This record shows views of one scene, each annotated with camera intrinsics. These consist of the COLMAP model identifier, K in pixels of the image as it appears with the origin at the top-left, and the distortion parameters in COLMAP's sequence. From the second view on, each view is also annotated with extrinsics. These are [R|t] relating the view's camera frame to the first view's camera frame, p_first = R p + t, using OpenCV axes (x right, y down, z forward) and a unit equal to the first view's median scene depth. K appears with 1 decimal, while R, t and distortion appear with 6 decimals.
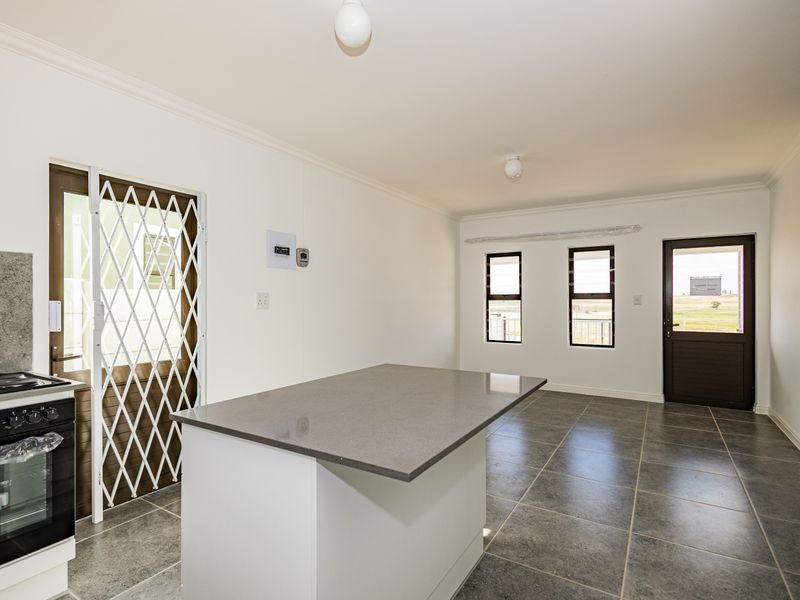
lens RADIAL K [[431.7, 0, 400.8], [0, 431.7, 300.8], [0, 0, 1]] dist [0.006107, -0.004274]
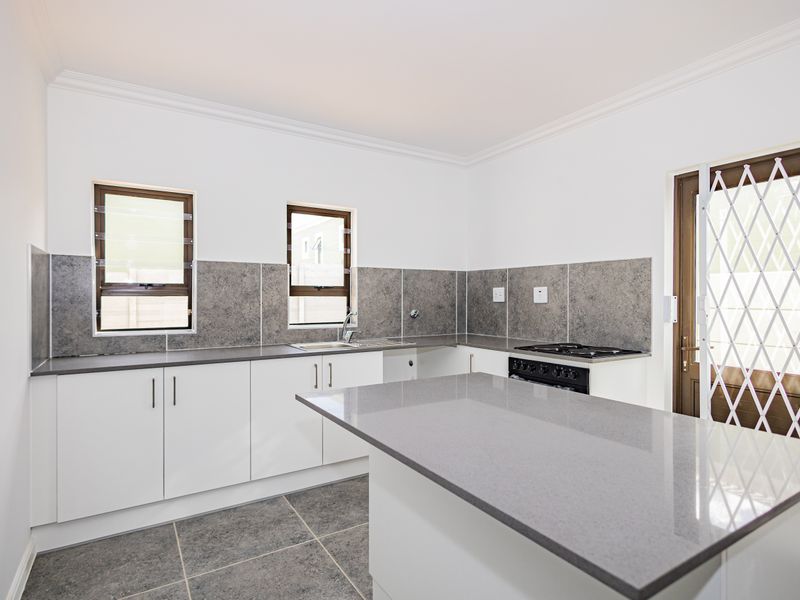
lens RADIAL K [[431.7, 0, 410.6], [0, 431.7, 296.6], [0, 0, 1]] dist [0.006107, -0.004274]
pose [[-0.438223, 0.007267, -0.898837, 0.480761], [0.006563, 0.999967, 0.004885, -0.006941], [0.898842, -0.003758, -0.438256, 0.791257]]
